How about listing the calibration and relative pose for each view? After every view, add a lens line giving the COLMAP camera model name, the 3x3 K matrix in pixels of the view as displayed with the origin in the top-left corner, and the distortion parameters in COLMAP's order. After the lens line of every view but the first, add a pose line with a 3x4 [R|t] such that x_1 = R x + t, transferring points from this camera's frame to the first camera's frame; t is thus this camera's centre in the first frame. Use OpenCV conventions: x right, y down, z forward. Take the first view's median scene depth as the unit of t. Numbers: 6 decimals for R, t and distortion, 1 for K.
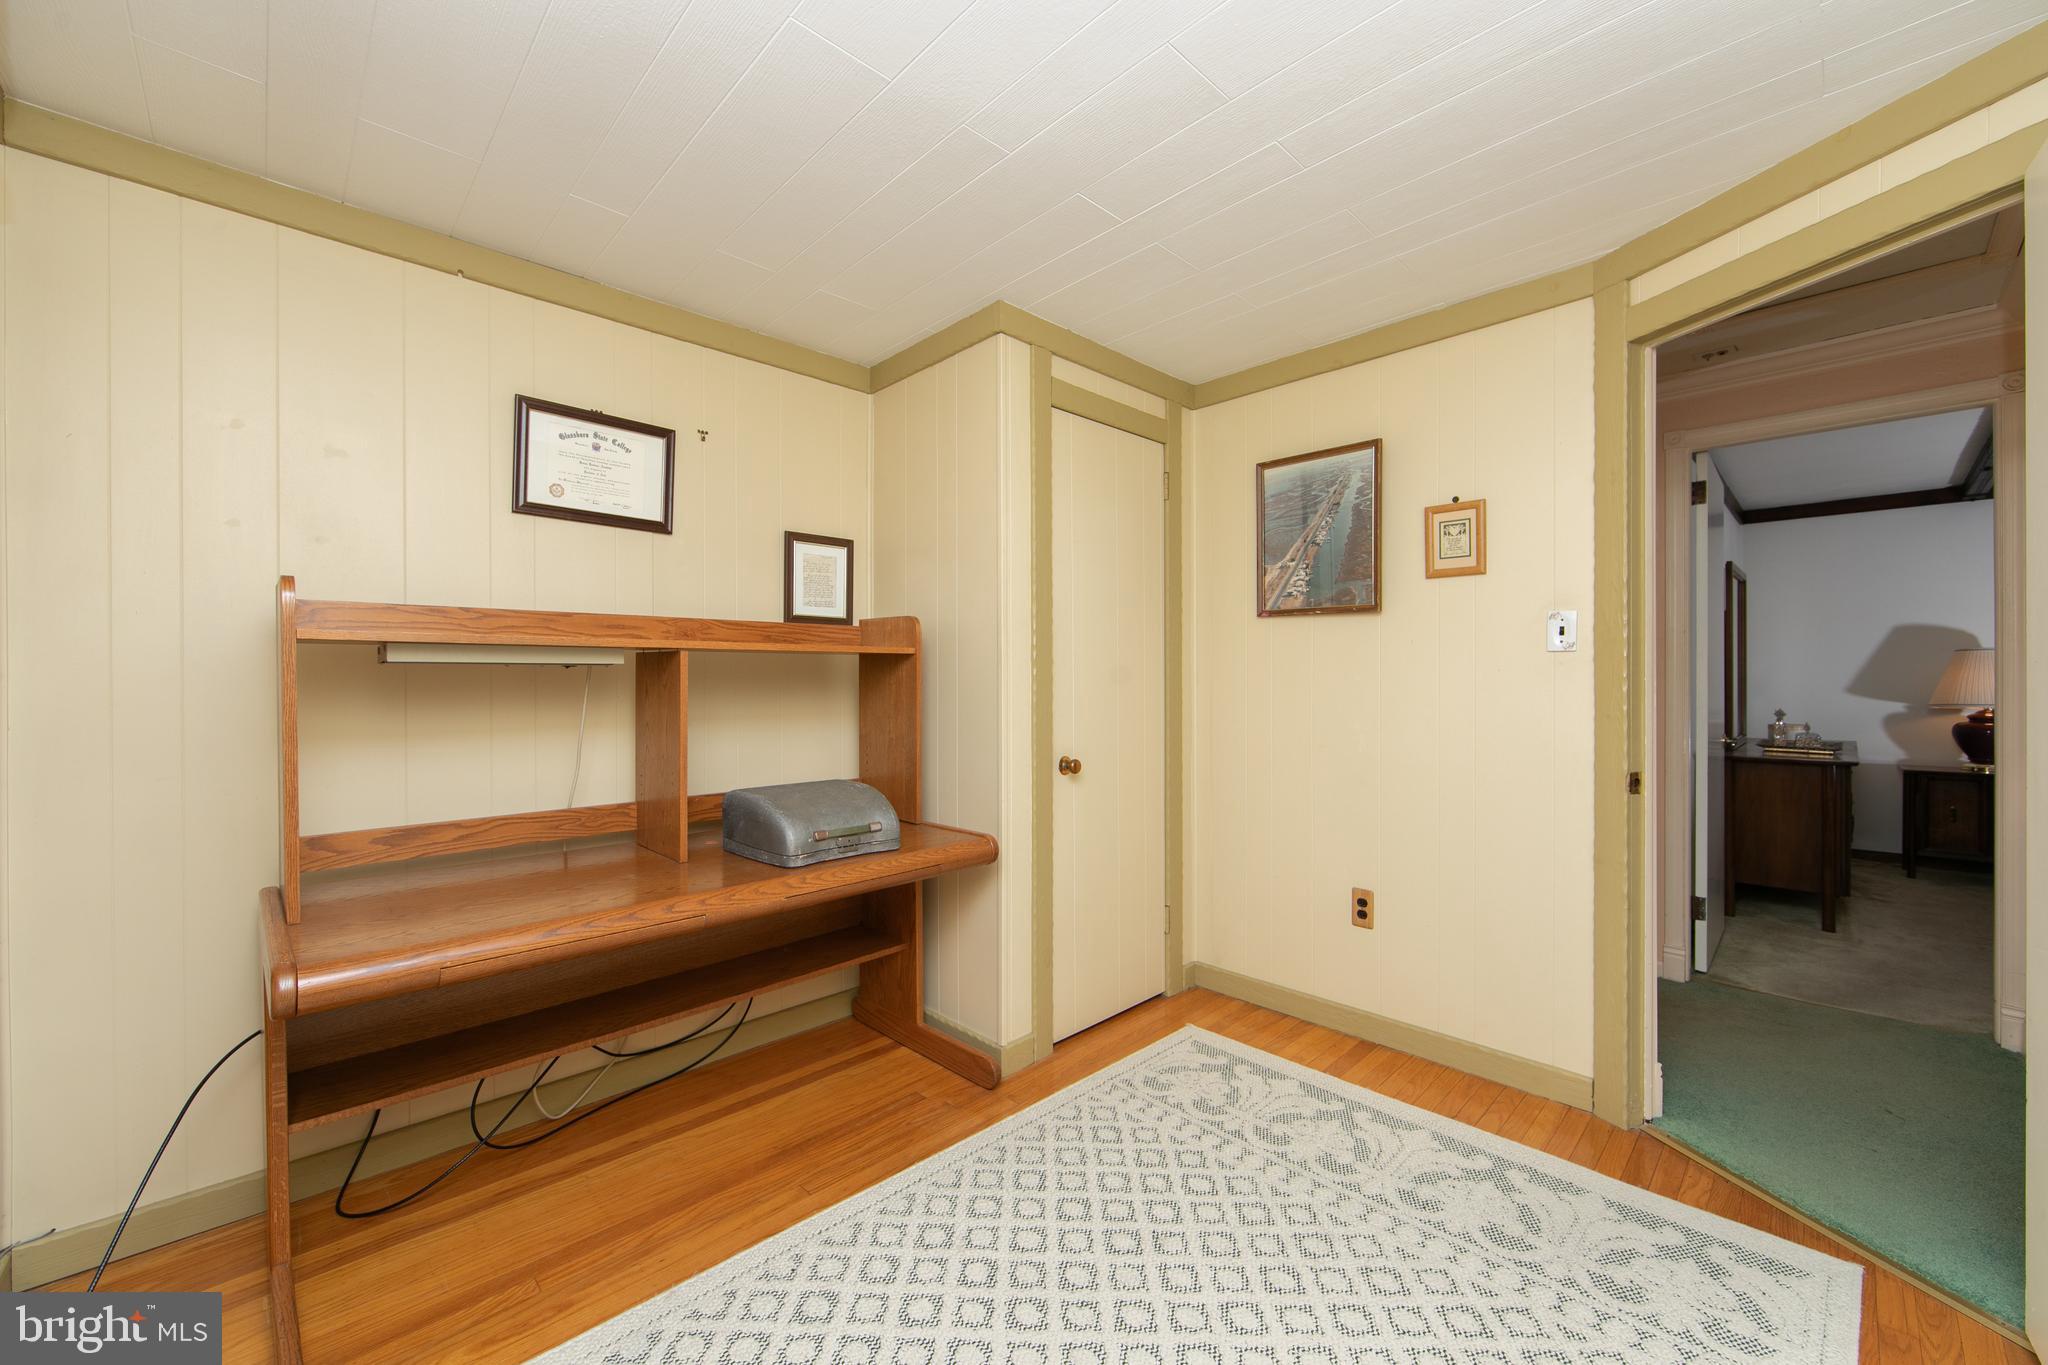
lens RADIAL K [[803.9, 0, 1027.1], [0, 803.9, 676.8], [0, 0, 1]] dist [-0.014029, 0.000421]
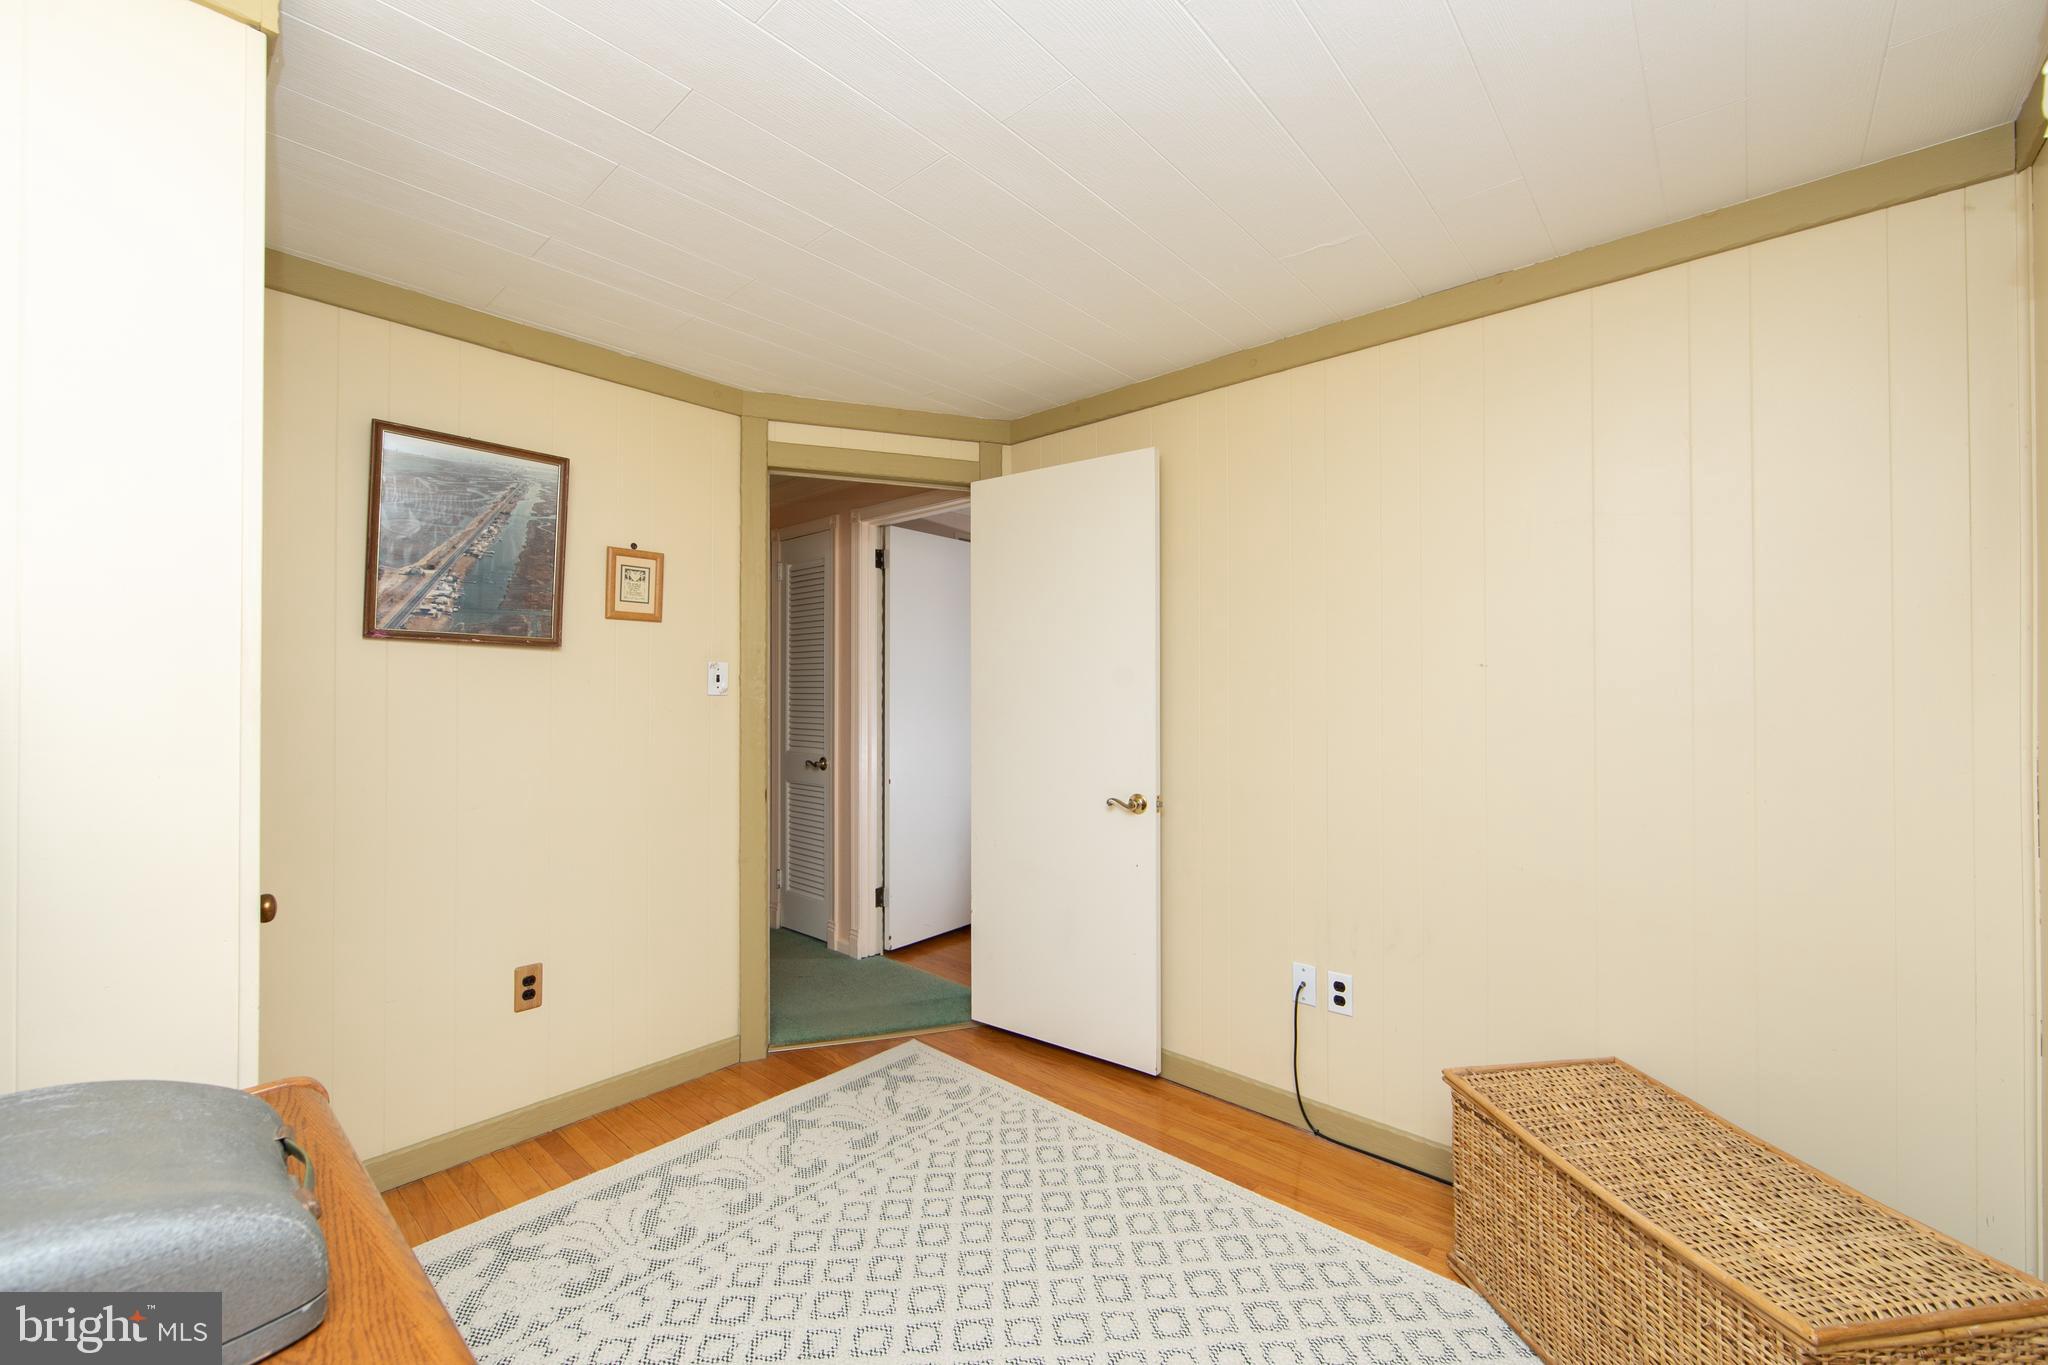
lens RADIAL K [[803.9, 0, 1014.4], [0, 803.9, 689.2], [0, 0, 1]] dist [-0.014029, 0.000421]
pose [[-0.074236, 0.013040, 0.997155, -0.556102], [0.006012, 0.999902, -0.012628, -0.022213], [-0.997223, 0.005058, -0.074307, 0.618940]]
